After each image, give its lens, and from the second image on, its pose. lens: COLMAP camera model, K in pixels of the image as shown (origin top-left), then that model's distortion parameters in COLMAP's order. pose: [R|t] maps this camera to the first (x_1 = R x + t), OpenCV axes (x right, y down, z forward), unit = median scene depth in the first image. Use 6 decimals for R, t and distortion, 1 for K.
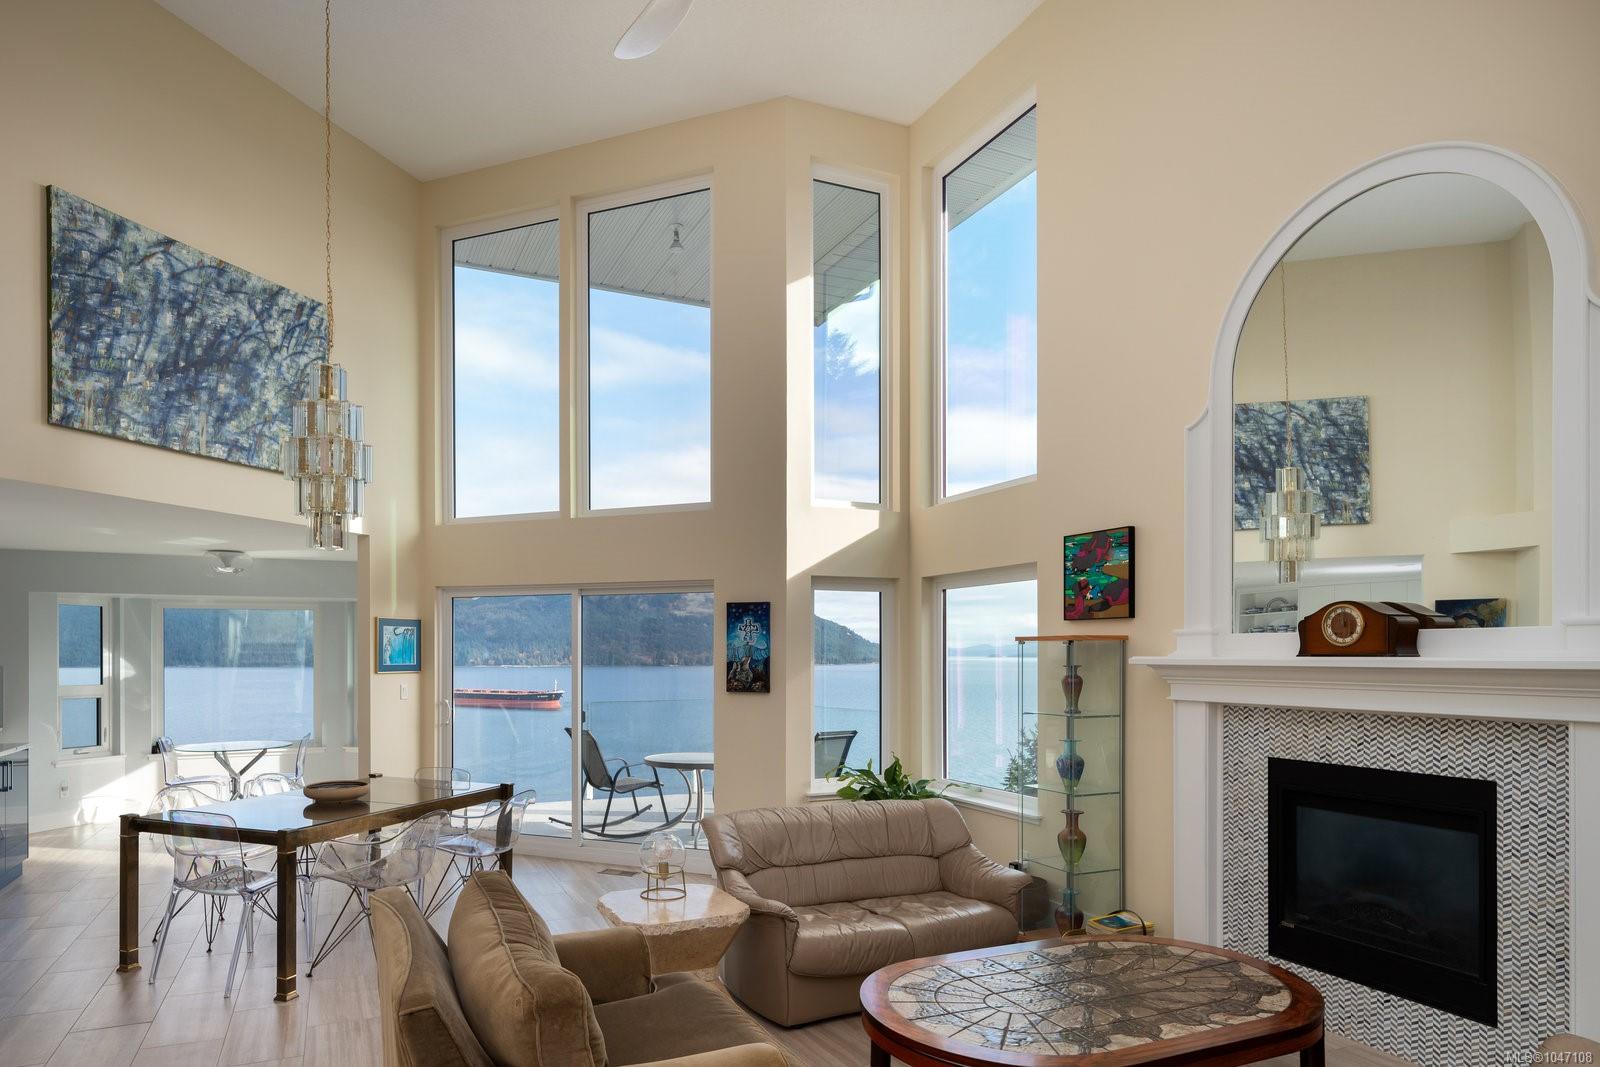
lens RADIAL K [[926.6, 0, 721.1], [0, 926.6, 671.1], [0, 0, 1]] dist [-0.007389, 0.001844]
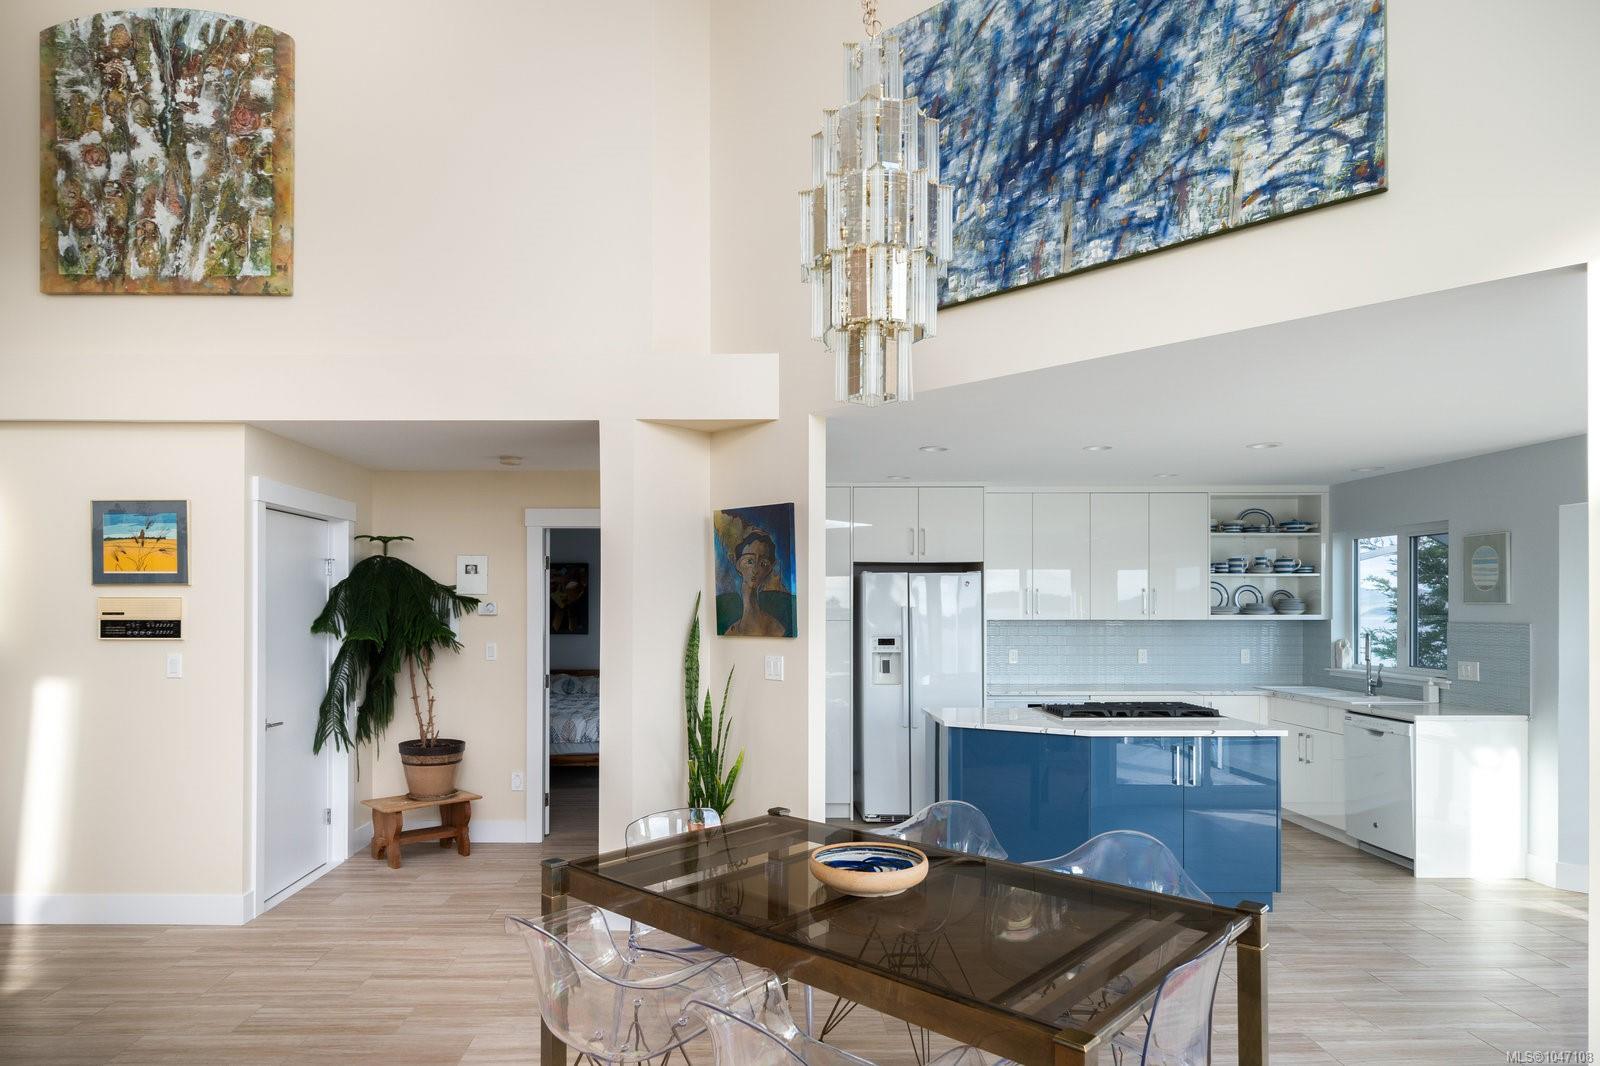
lens RADIAL K [[926.6, 0, 759.9], [0, 926.6, 622.2], [0, 0, 1]] dist [-0.007389, 0.001844]
pose [[-0.359707, 0.014236, -0.932957, 0.078166], [-0.018365, 0.999582, 0.022334, -0.015346], [0.932885, 0.025167, -0.359295, 1.034807]]
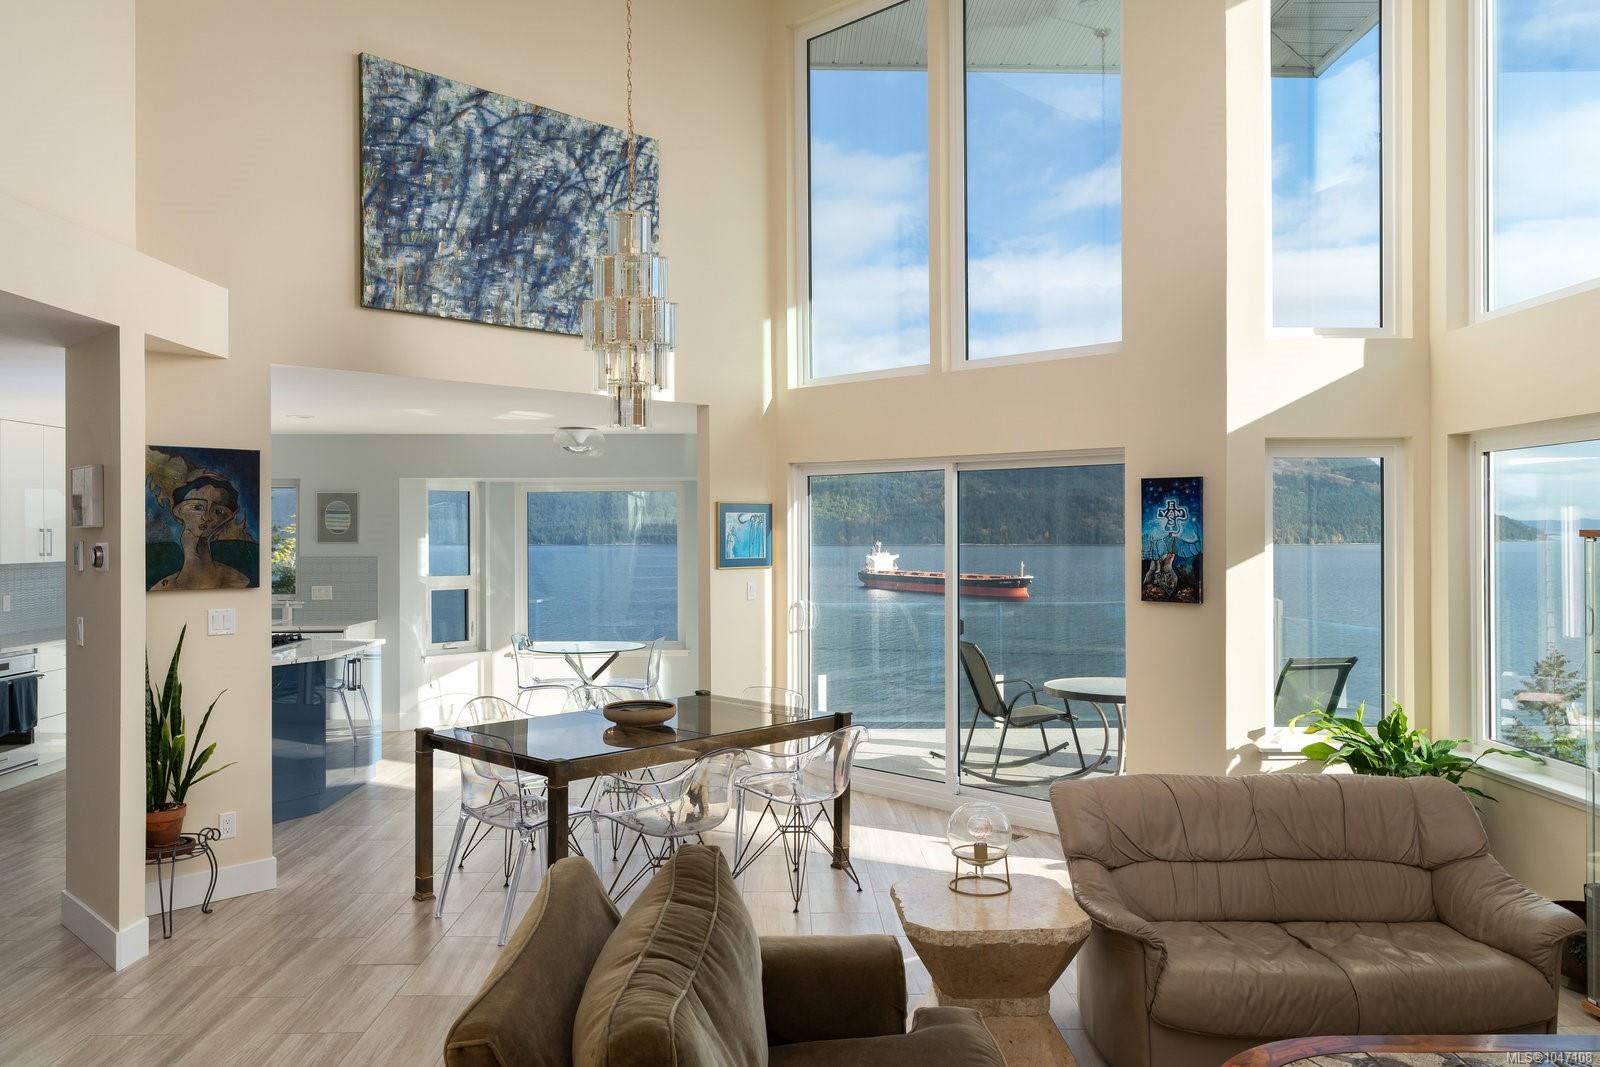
lens RADIAL K [[1148.8, 0, 782.3], [0, 1148.8, 555.3], [0, 0, 1]] dist [-0.013064, 0.011619]
pose [[0.926447, 0.005580, -0.376383, 0.095529], [-0.004129, 0.999981, 0.004663, -0.018806], [0.376401, -0.002766, 0.926453, 0.066799]]
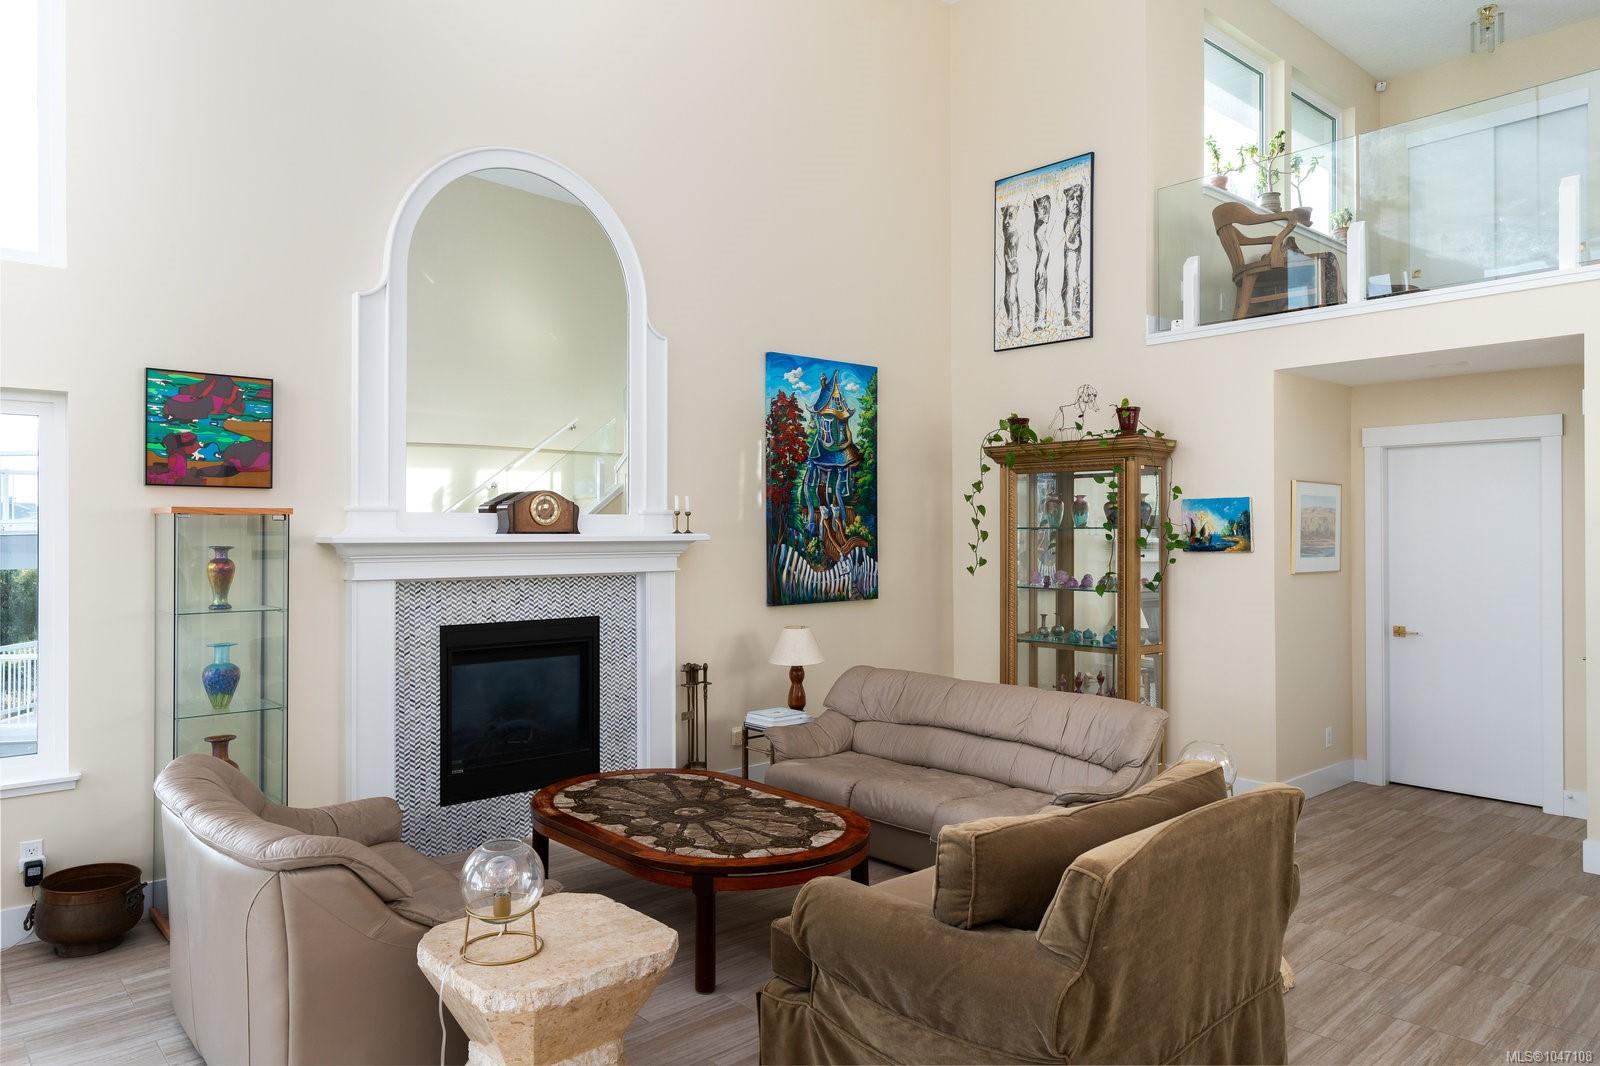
lens RADIAL K [[1050.4, 0, 806.0], [0, 1050.4, 532.6], [0, 0, 1]] dist [0.002446, 0.008292]
pose [[-0.336717, 0.000792, 0.941606, -0.526362], [0.017490, 0.999832, 0.005414, -0.012110], [-0.941444, 0.018292, -0.336674, 0.732689]]
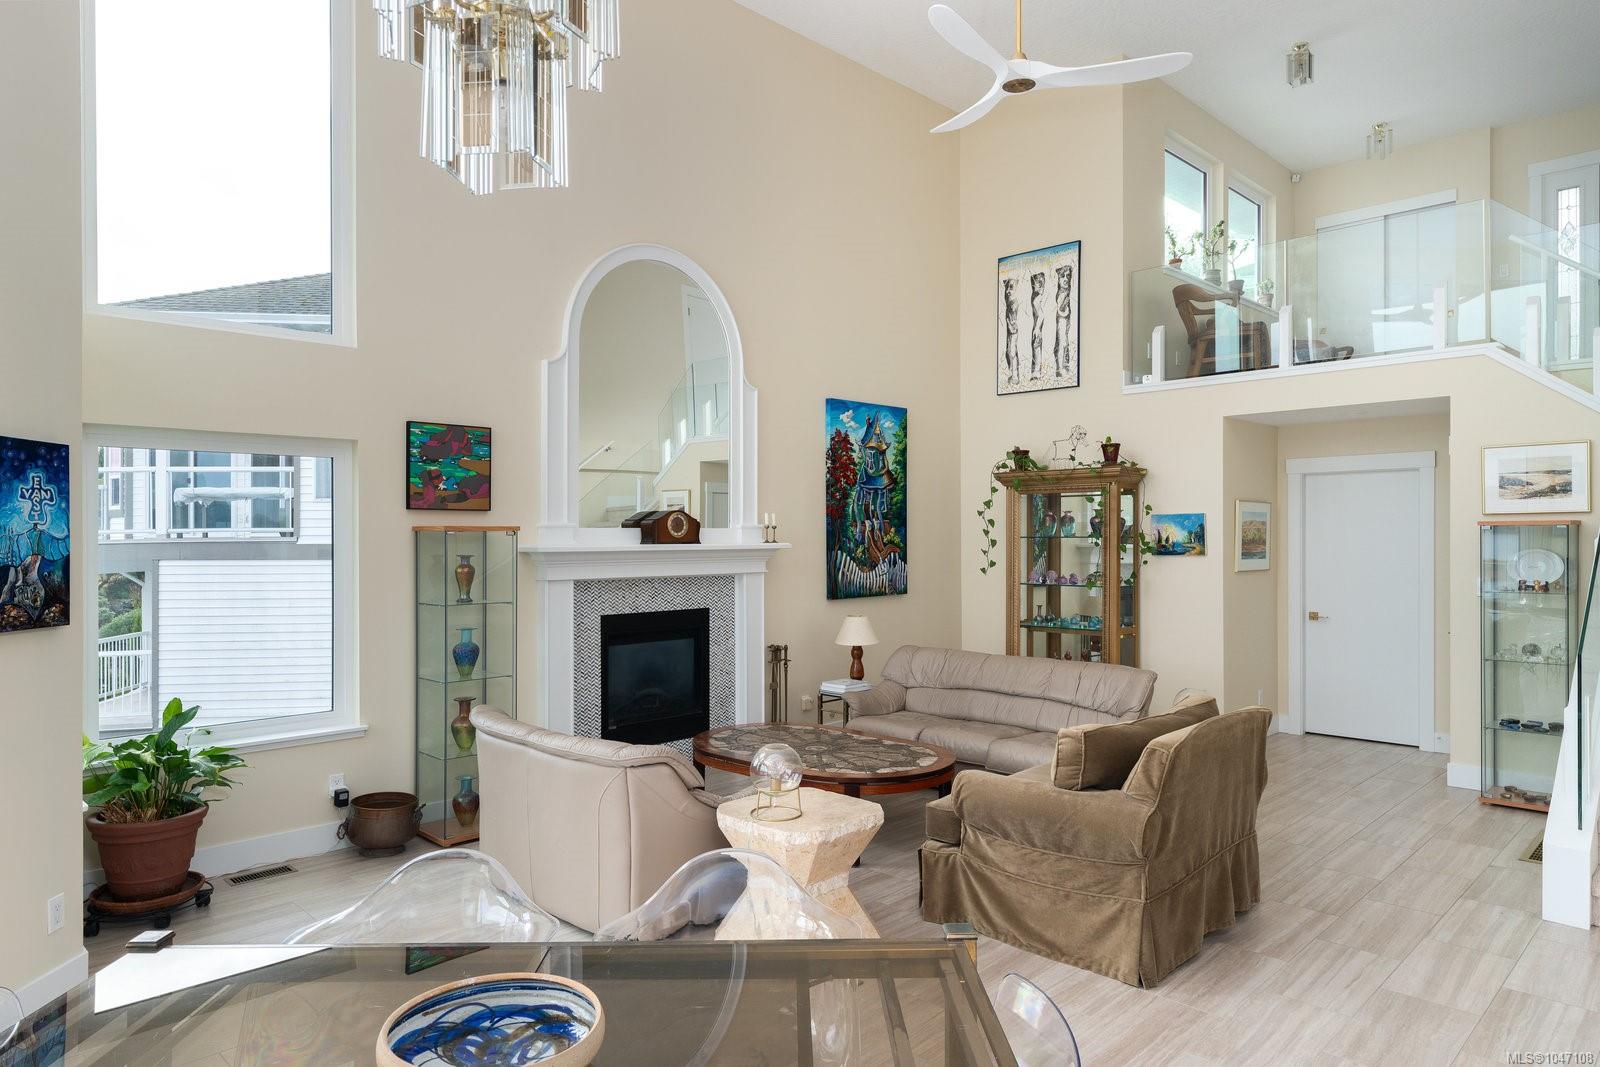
lens RADIAL K [[993.2, 0, 805.6], [0, 993.2, 549.4], [0, 0, 1]] dist [0.010063, 0.003054]
pose [[-0.391384, -0.009323, 0.920180, -0.676923], [0.020400, 0.999615, 0.018804, -0.022199], [-0.920001, 0.026131, -0.391044, 0.946861]]
